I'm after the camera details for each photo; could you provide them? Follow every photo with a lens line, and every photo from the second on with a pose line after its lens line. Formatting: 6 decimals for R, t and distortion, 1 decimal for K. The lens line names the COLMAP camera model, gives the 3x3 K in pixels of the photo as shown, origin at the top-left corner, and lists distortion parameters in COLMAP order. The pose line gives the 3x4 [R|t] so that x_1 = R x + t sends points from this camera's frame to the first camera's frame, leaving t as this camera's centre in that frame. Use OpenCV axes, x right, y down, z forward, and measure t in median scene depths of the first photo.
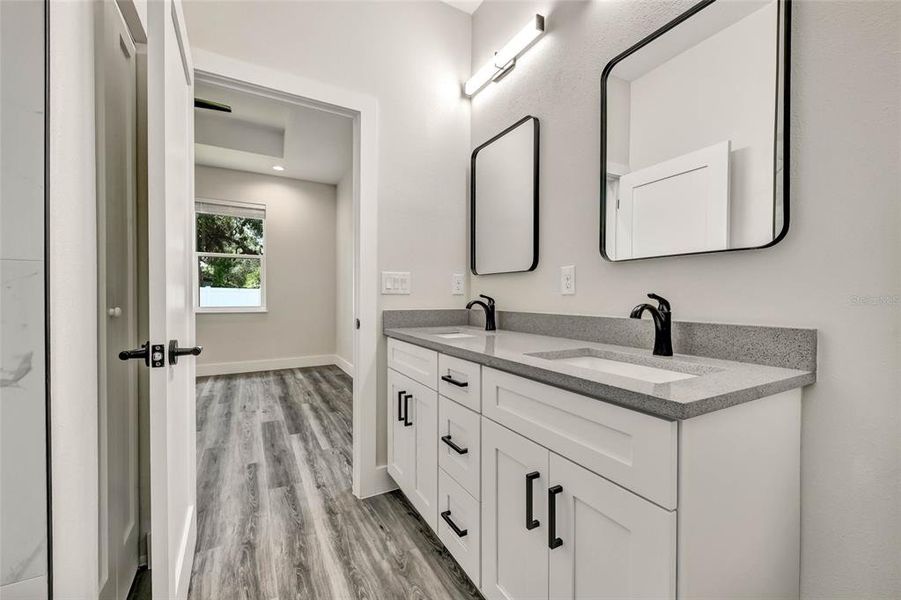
lens RADIAL K [[367.8, 0, 452.4], [0, 367.8, 299.5], [0, 0, 1]] dist [0.000346, 0.000076]
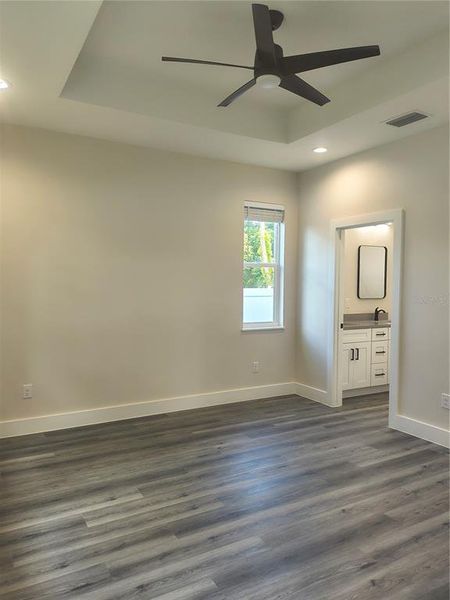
lens RADIAL K [[437.1, 0, 222.0], [0, 437.1, 300.7], [0, 0, 1]] dist [-0.006969, 0.006895]
pose [[-0.011315, -0.049732, 0.998699, -2.187273], [0.004435, 0.998750, 0.049785, -0.159105], [-0.999926, 0.004993, -0.011080, 1.365920]]
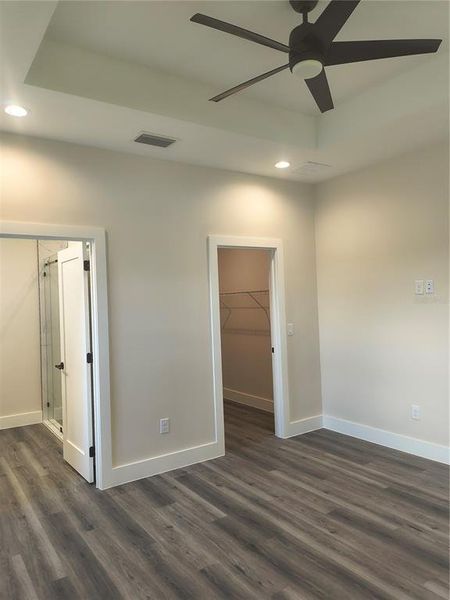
lens RADIAL K [[437.1, 0, 220.1], [0, 437.1, 297.4], [0, 0, 1]] dist [-0.006969, 0.006895]
pose [[-0.995992, 0.028637, -0.084740, -0.776615], [0.027842, 0.999557, 0.010551, -0.200341], [0.085004, 0.008149, -0.996347, 2.128345]]
